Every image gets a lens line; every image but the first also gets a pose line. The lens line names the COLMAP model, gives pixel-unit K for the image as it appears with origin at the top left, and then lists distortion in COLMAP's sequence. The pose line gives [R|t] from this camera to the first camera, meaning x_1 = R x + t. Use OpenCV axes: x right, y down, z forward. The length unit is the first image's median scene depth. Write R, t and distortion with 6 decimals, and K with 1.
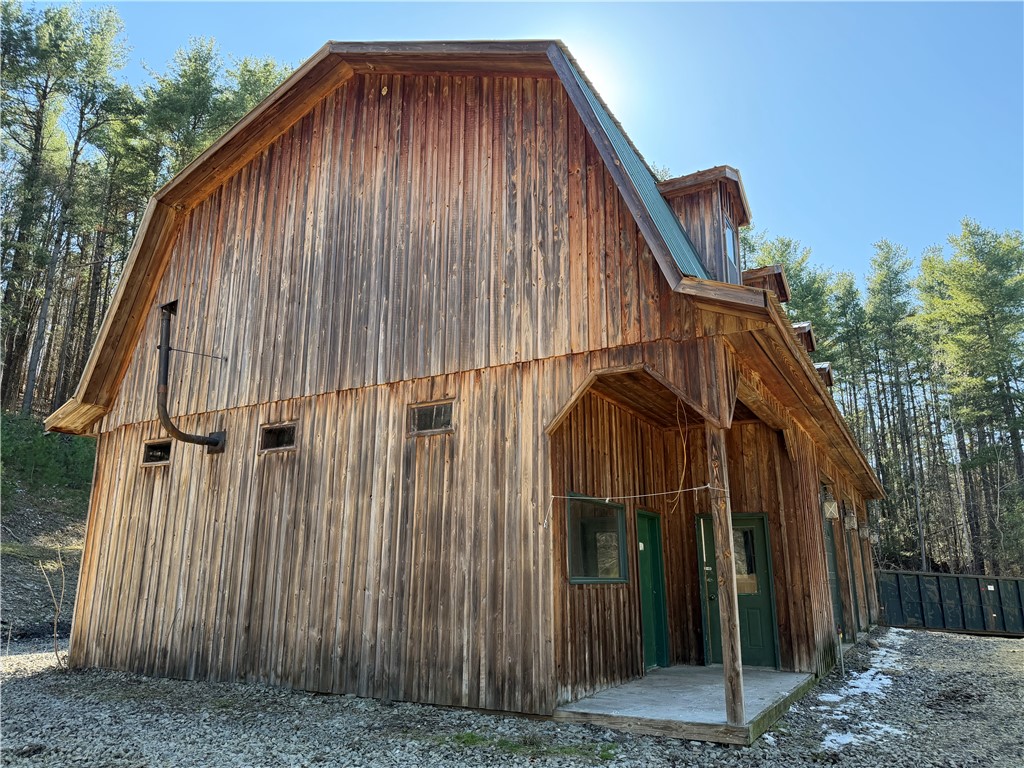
lens RADIAL K [[724.8, 0, 512.0], [0, 724.8, 384.0], [0, 0, 1]] dist [0.066453, -0.076818]
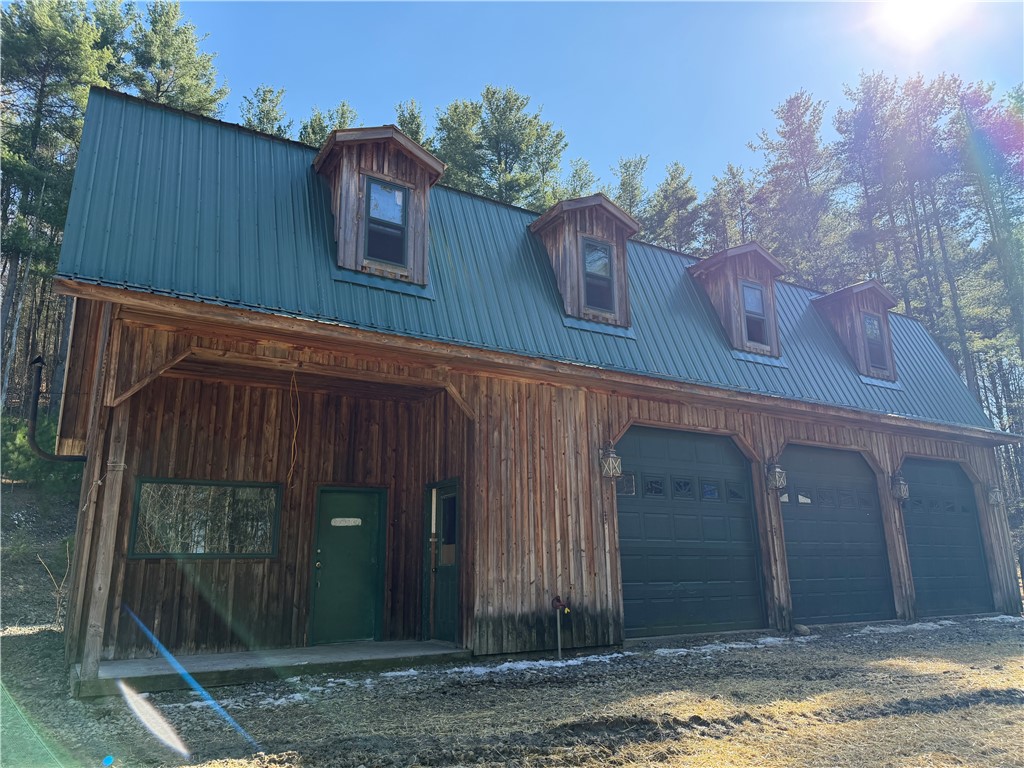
lens RADIAL K [[724.8, 0, 512.0], [0, 724.8, 384.0], [0, 0, 1]] dist [0.066453, -0.076818]
pose [[0.872479, -0.135356, -0.469531, 0.862787], [0.137439, 0.990055, -0.030025, 0.095580], [0.468926, -0.038336, 0.882405, 0.222448]]
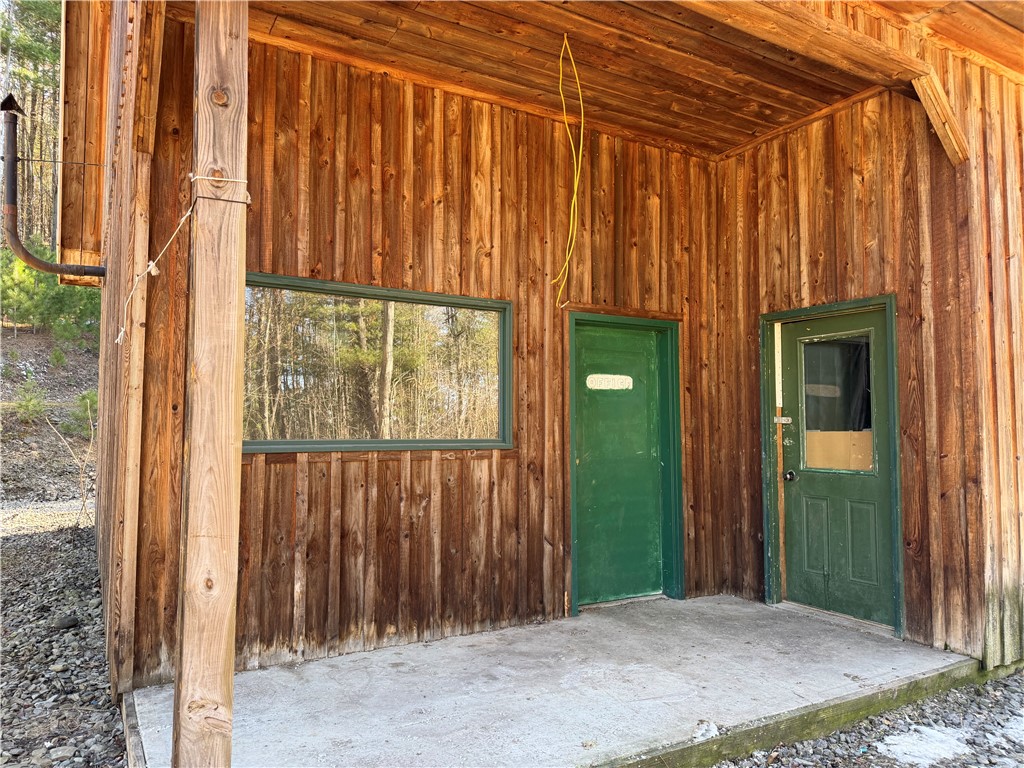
lens RADIAL K [[712.4, 0, 508.9], [0, 712.4, 385.4], [0, 0, 1]] dist [0.096122, -0.122618]
pose [[0.868900, -0.028848, -0.494147, 0.363226], [0.121809, 0.980062, 0.156972, 0.134251], [0.479767, -0.196584, 0.855090, 0.512519]]
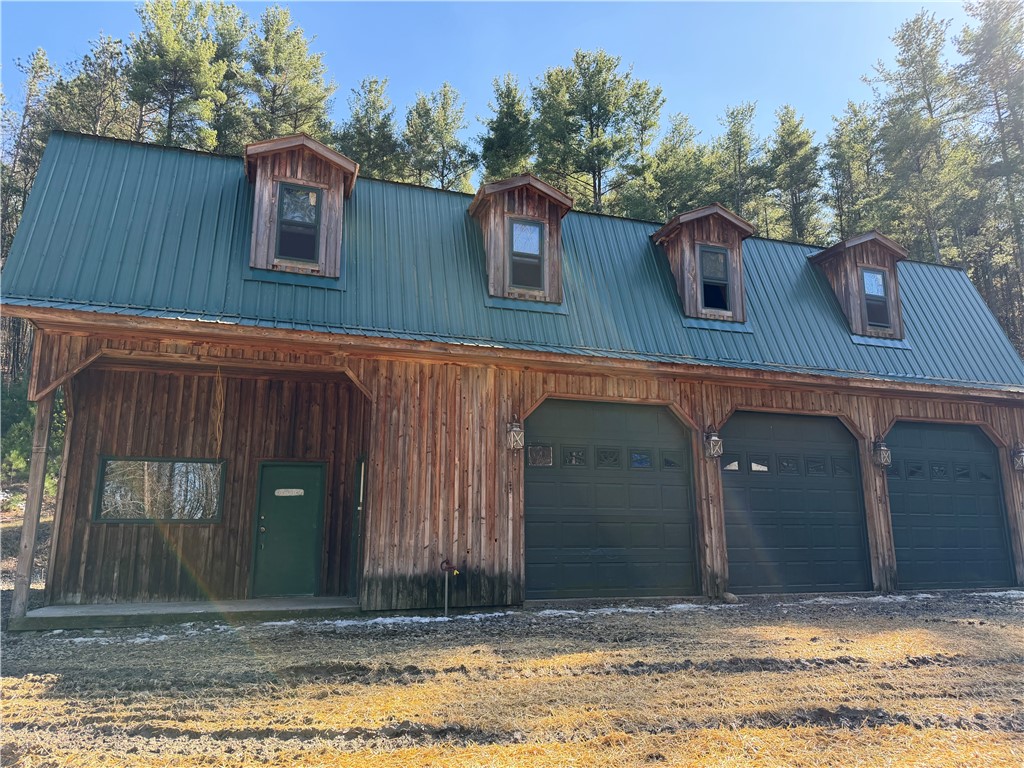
lens RADIAL K [[724.8, 0, 512.0], [0, 724.8, 384.0], [0, 0, 1]] dist [0.066453, -0.076818]
pose [[0.747474, -0.140738, -0.649211, 1.183462], [0.170006, 0.985281, -0.017855, 0.135002], [0.642169, -0.097023, 0.760399, 0.367427]]
